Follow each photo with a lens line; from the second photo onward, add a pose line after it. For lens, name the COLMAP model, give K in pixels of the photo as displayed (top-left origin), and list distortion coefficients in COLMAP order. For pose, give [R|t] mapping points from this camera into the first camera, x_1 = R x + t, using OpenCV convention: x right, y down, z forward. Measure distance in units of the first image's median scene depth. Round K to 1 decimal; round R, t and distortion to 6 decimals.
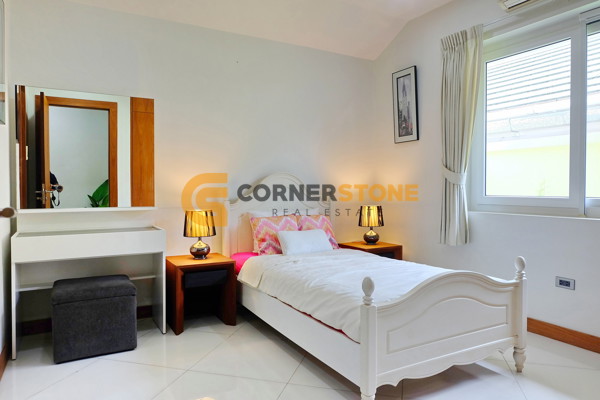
lens RADIAL K [[424.0, 0, 299.8], [0, 424.0, 195.5], [0, 0, 1]] dist [-0.038153, 0.041585]
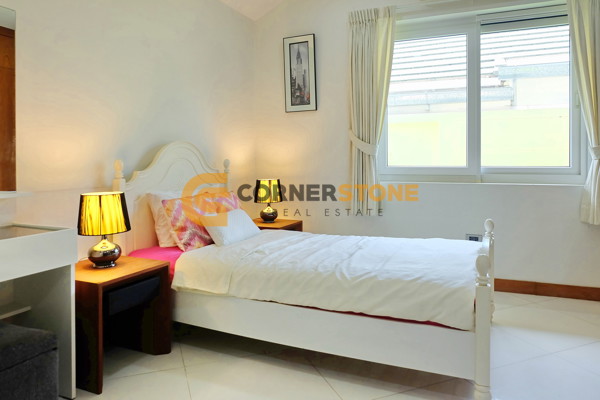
lens RADIAL K [[419.4, 0, 300.3], [0, 419.4, 164.5], [0, 0, 1]] dist [-0.032972, 0.006040]
pose [[0.794822, -0.008571, 0.606782, -0.380102], [0.016614, 0.999833, -0.007640, 0.000193], [-0.606615, 0.016154, 0.794832, 0.291695]]
